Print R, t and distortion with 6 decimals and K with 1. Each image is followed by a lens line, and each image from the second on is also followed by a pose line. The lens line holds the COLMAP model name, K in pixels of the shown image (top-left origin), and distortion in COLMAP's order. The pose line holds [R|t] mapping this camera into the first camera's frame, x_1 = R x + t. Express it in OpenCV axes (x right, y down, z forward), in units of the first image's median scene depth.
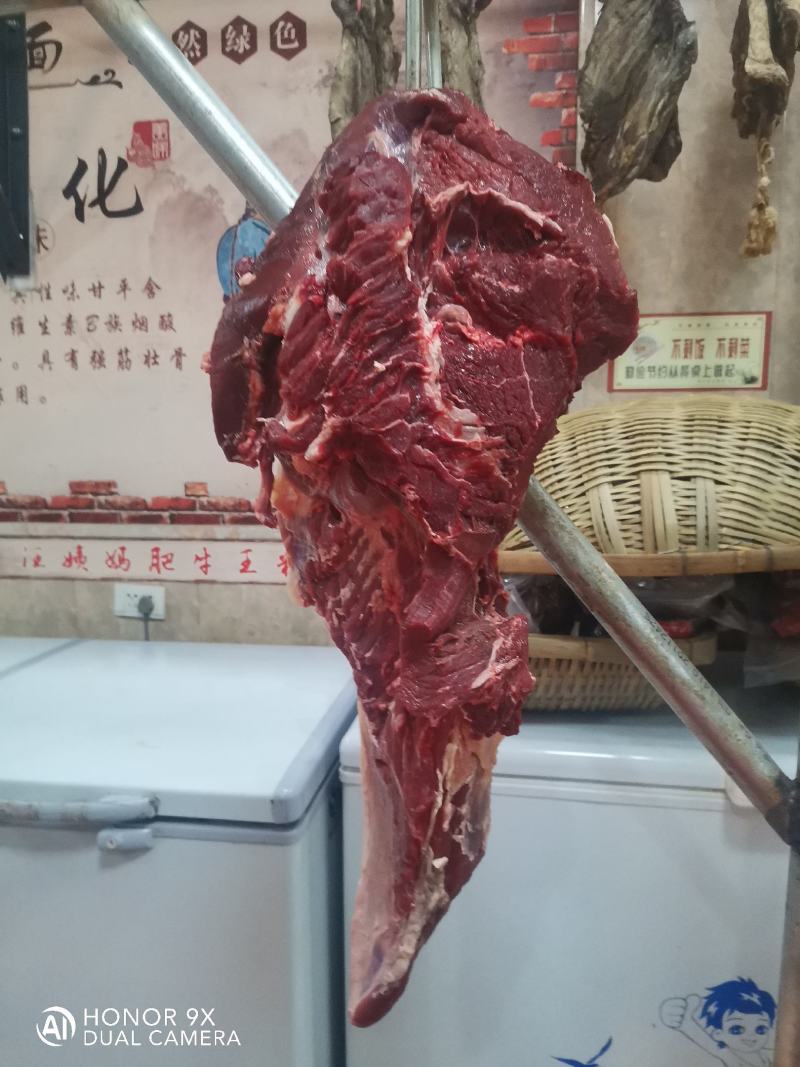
lens RADIAL K [[787.1, 0, 397.9], [0, 787.1, 541.6], [0, 0, 1]] dist [0.080376, -0.093878]
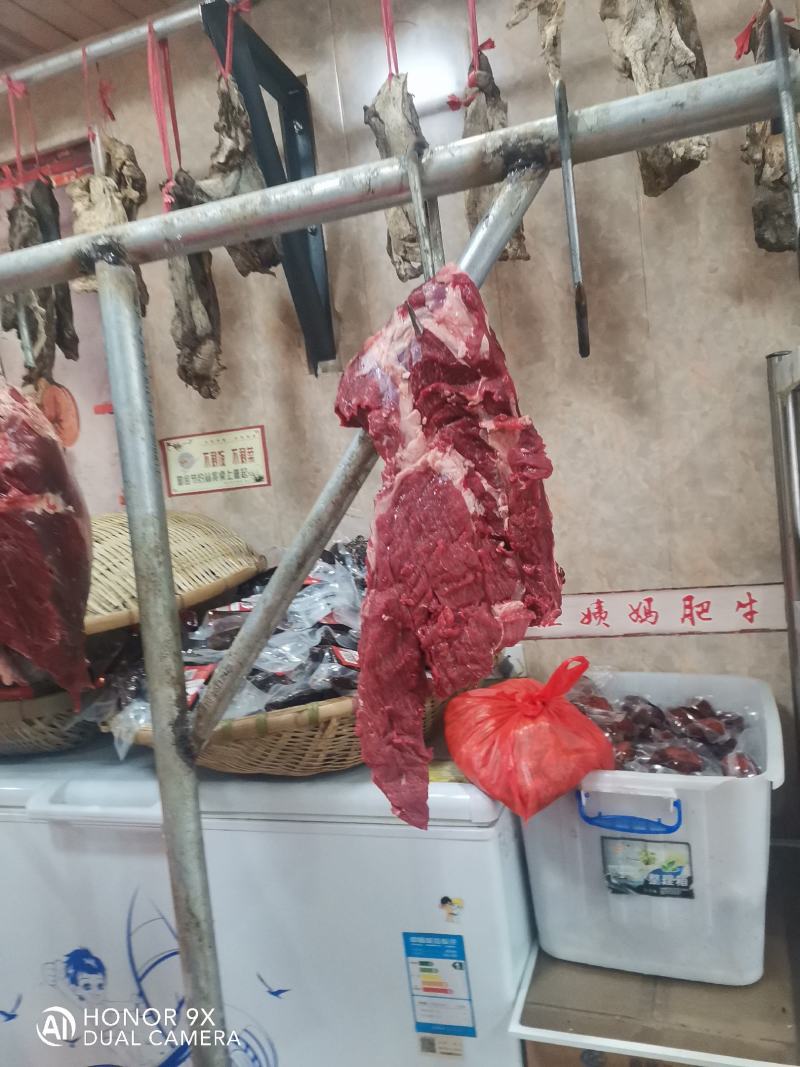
lens RADIAL K [[787.1, 0, 397.9], [0, 787.1, 541.6], [0, 0, 1]] dist [0.080376, -0.093878]
pose [[0.977927, -0.096364, -0.185399, 0.885842], [0.086894, 0.994495, -0.058566, -0.010927], [0.190022, 0.041163, 0.980917, -0.184989]]
